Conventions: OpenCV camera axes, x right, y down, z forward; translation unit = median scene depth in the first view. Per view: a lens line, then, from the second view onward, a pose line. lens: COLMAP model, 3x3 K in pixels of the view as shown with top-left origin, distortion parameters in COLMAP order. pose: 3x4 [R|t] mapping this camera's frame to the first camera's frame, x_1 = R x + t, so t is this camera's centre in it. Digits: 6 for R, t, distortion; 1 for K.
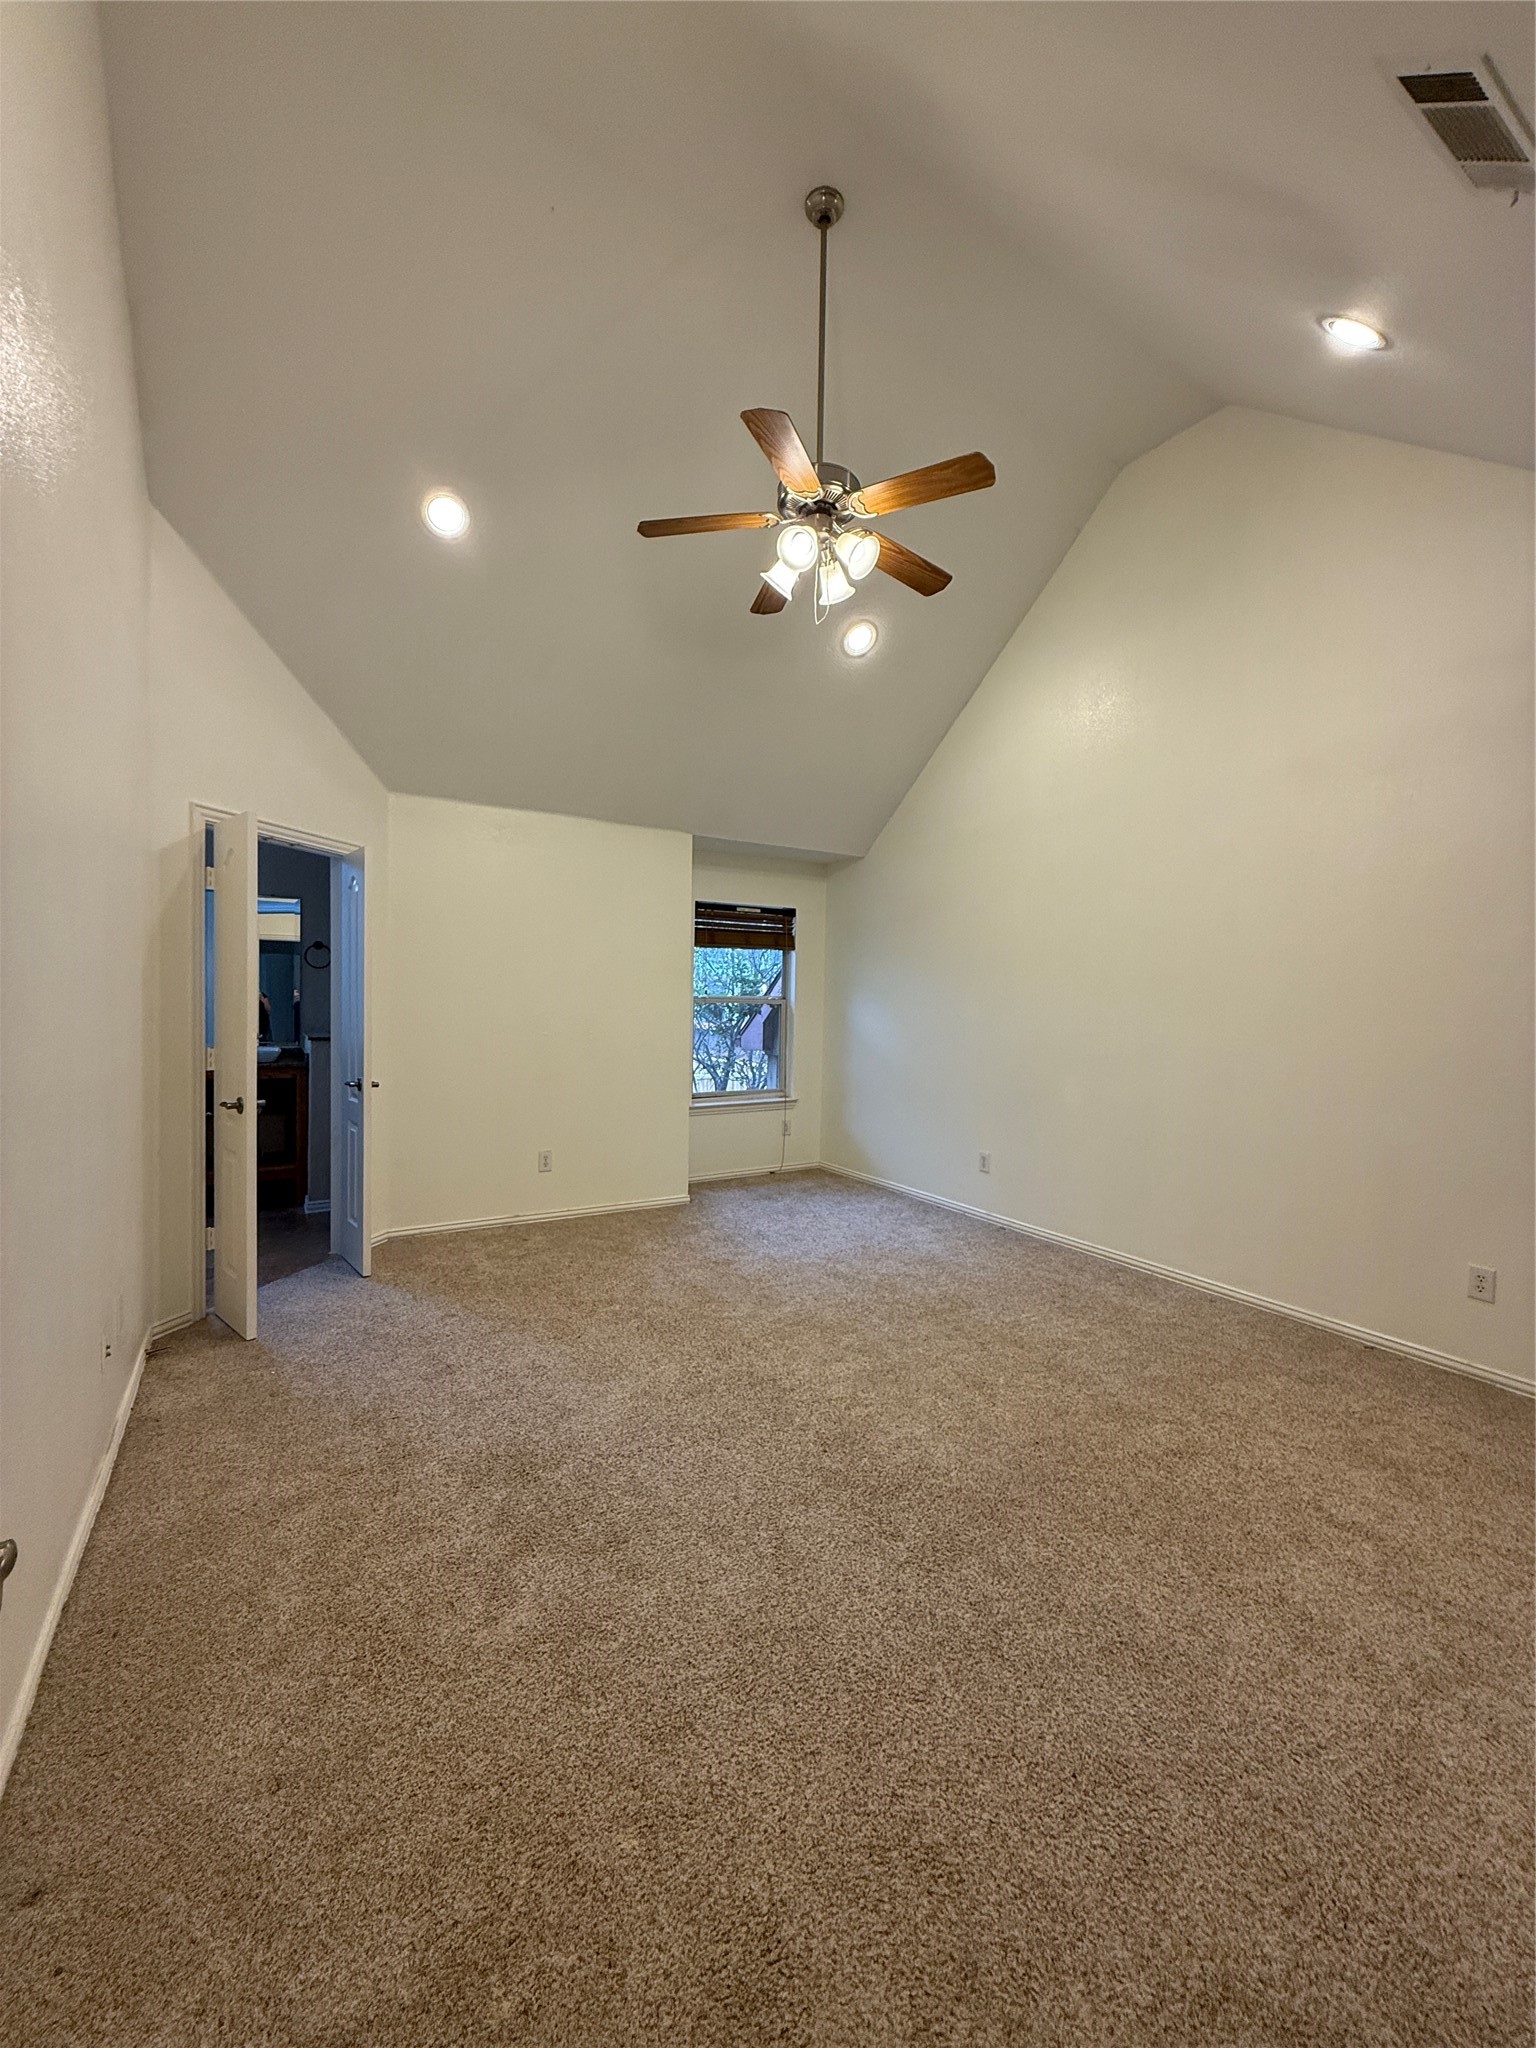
lens RADIAL K [[812.9, 0, 771.4], [0, 812.9, 1019.6], [0, 0, 1]] dist [-0.000096, 0.000317]
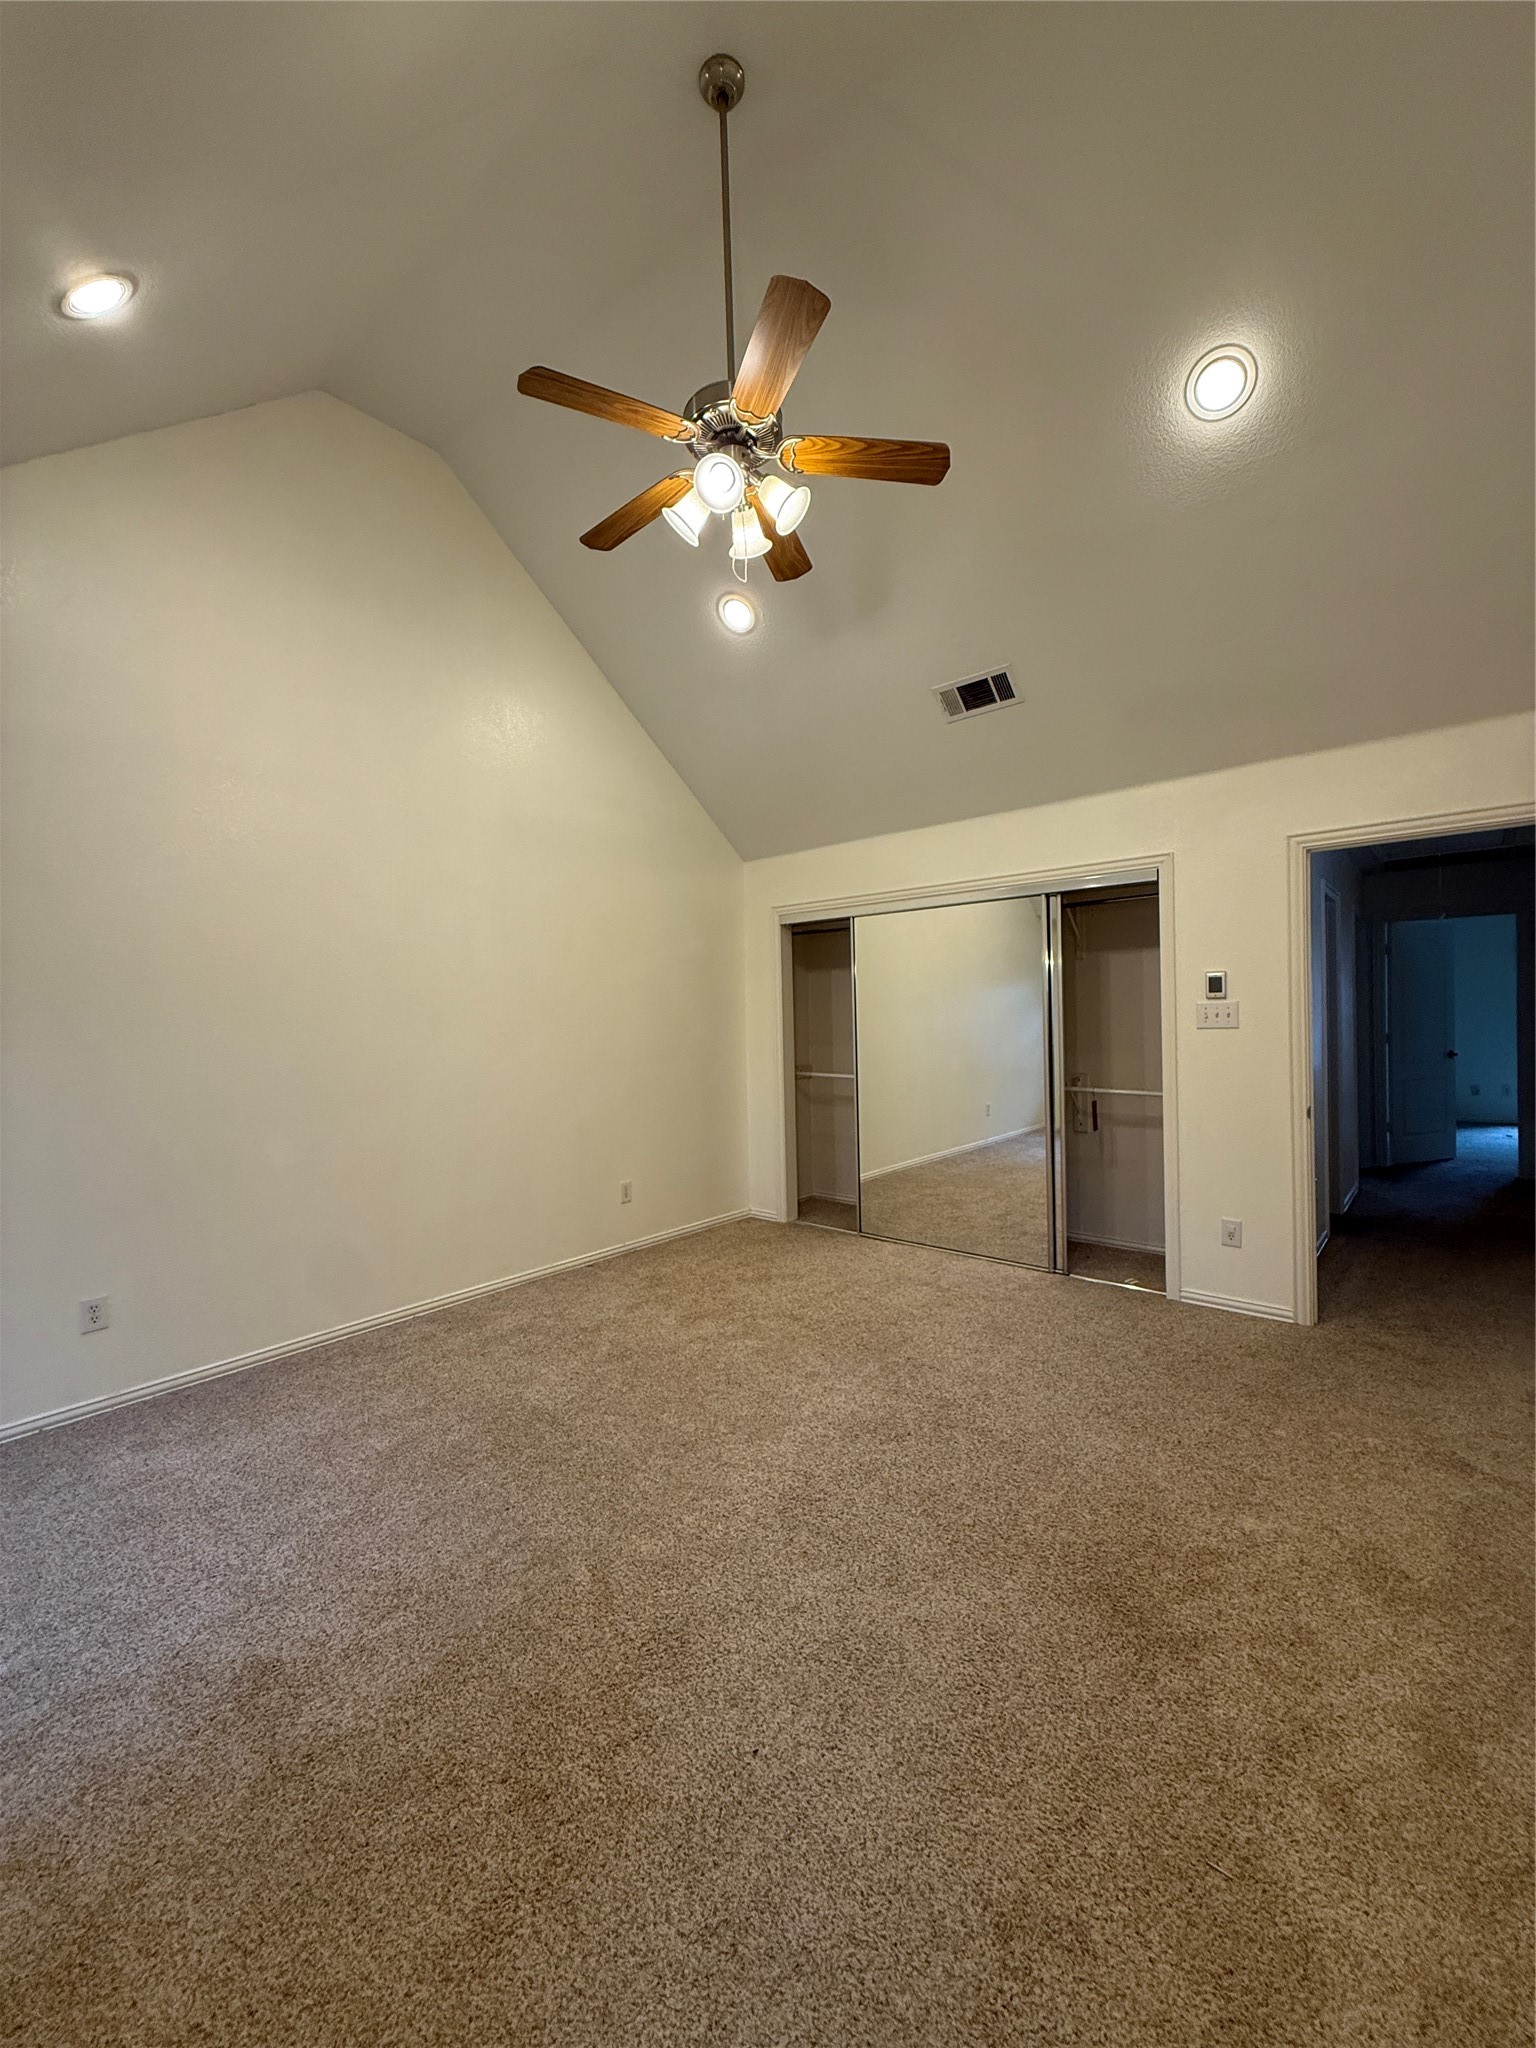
lens RADIAL K [[812.9, 0, 771.4], [0, 812.9, 1019.6], [0, 0, 1]] dist [-0.000096, 0.000317]
pose [[-0.299721, -0.019704, 0.953823, -0.675779], [0.042547, 0.998516, 0.033997, -0.052350], [-0.953078, 0.050771, -0.298438, 1.095518]]
